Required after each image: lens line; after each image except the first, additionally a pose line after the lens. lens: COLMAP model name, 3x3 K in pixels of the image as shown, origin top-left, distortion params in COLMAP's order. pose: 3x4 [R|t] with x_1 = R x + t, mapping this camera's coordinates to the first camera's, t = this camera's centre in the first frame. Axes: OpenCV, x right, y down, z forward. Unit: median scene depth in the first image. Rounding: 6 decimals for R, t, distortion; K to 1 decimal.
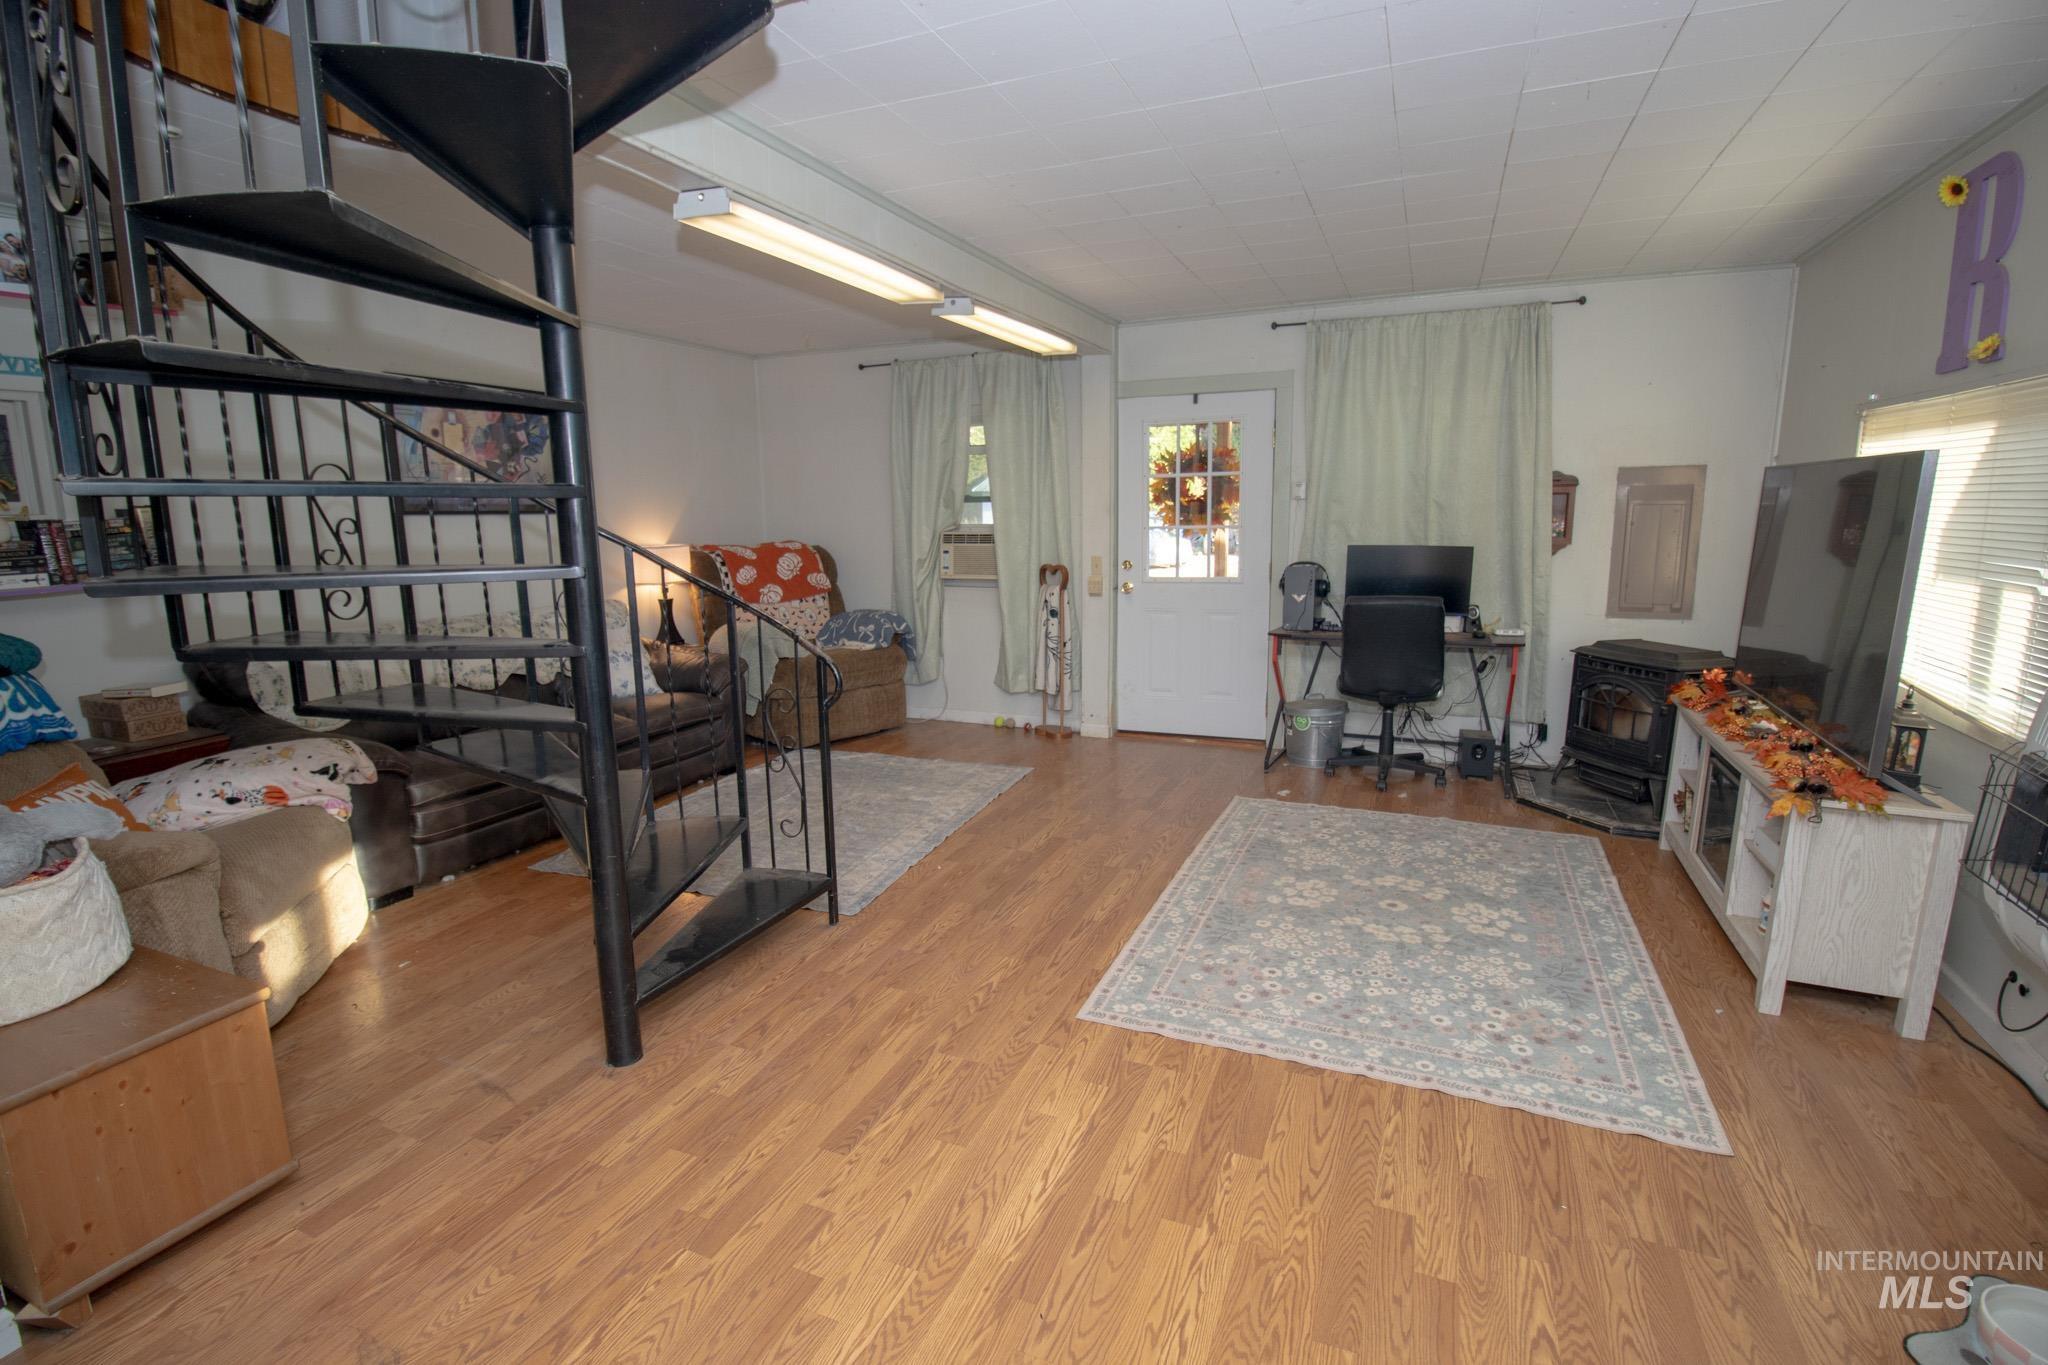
lens RADIAL K [[948.7, 0, 1014.2], [0, 948.7, 673.3], [0, 0, 1]] dist [-0.003284, -0.011215]
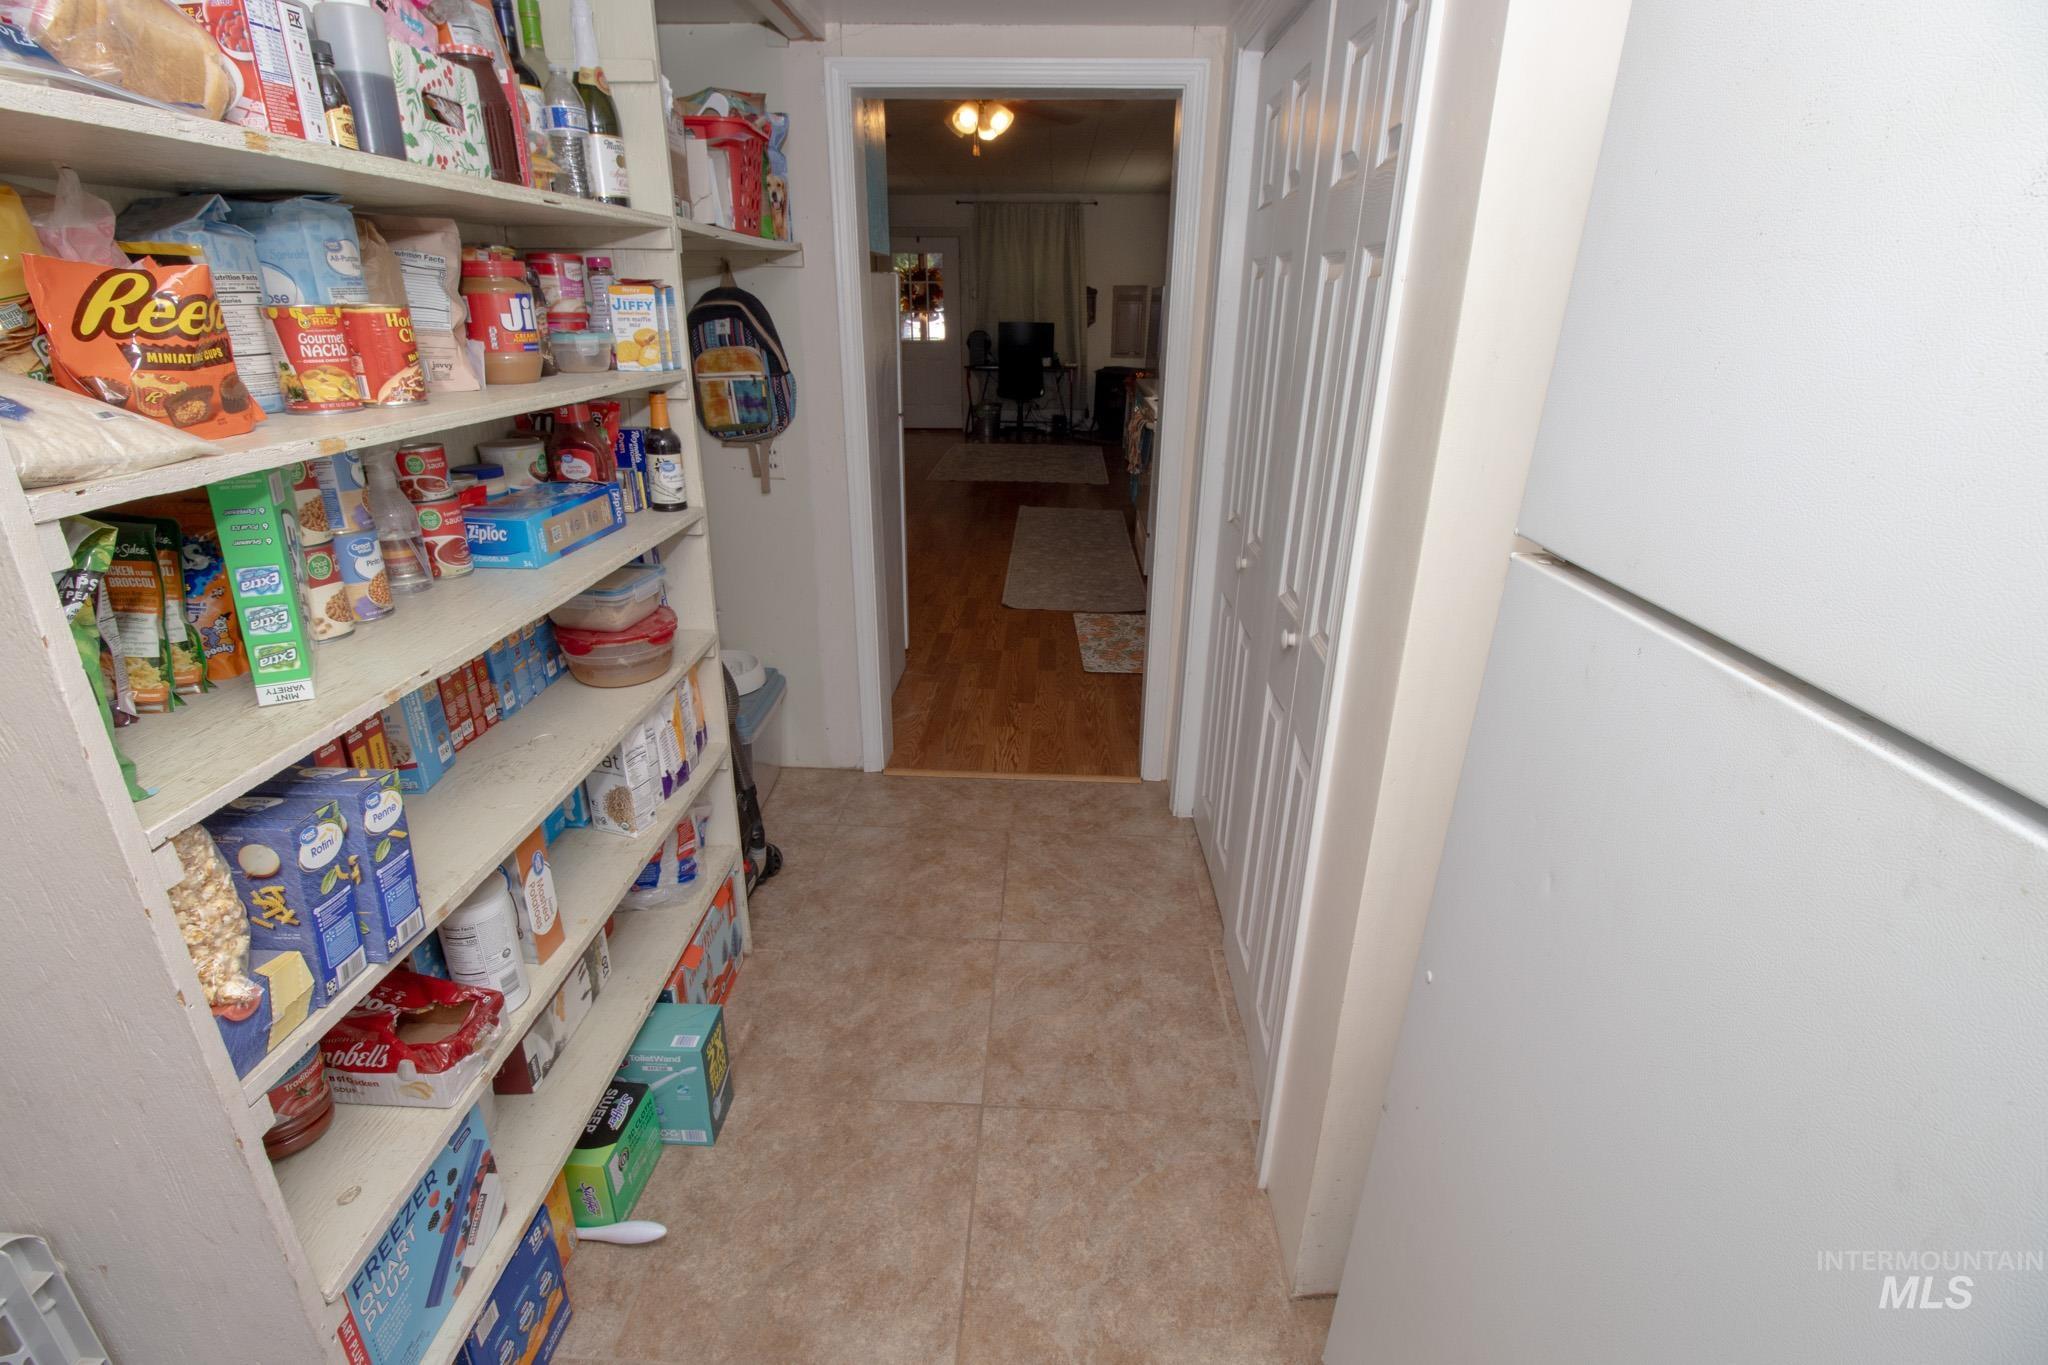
lens RADIAL K [[948.7, 0, 1019.6], [0, 948.7, 692.8], [0, 0, 1]] dist [-0.003284, -0.011215]
pose [[0.930484, -0.121351, 0.345650, -0.434661], [0.043135, 0.973270, 0.225579, 0.195731], [-0.363785, -0.194988, 0.910846, -1.100248]]
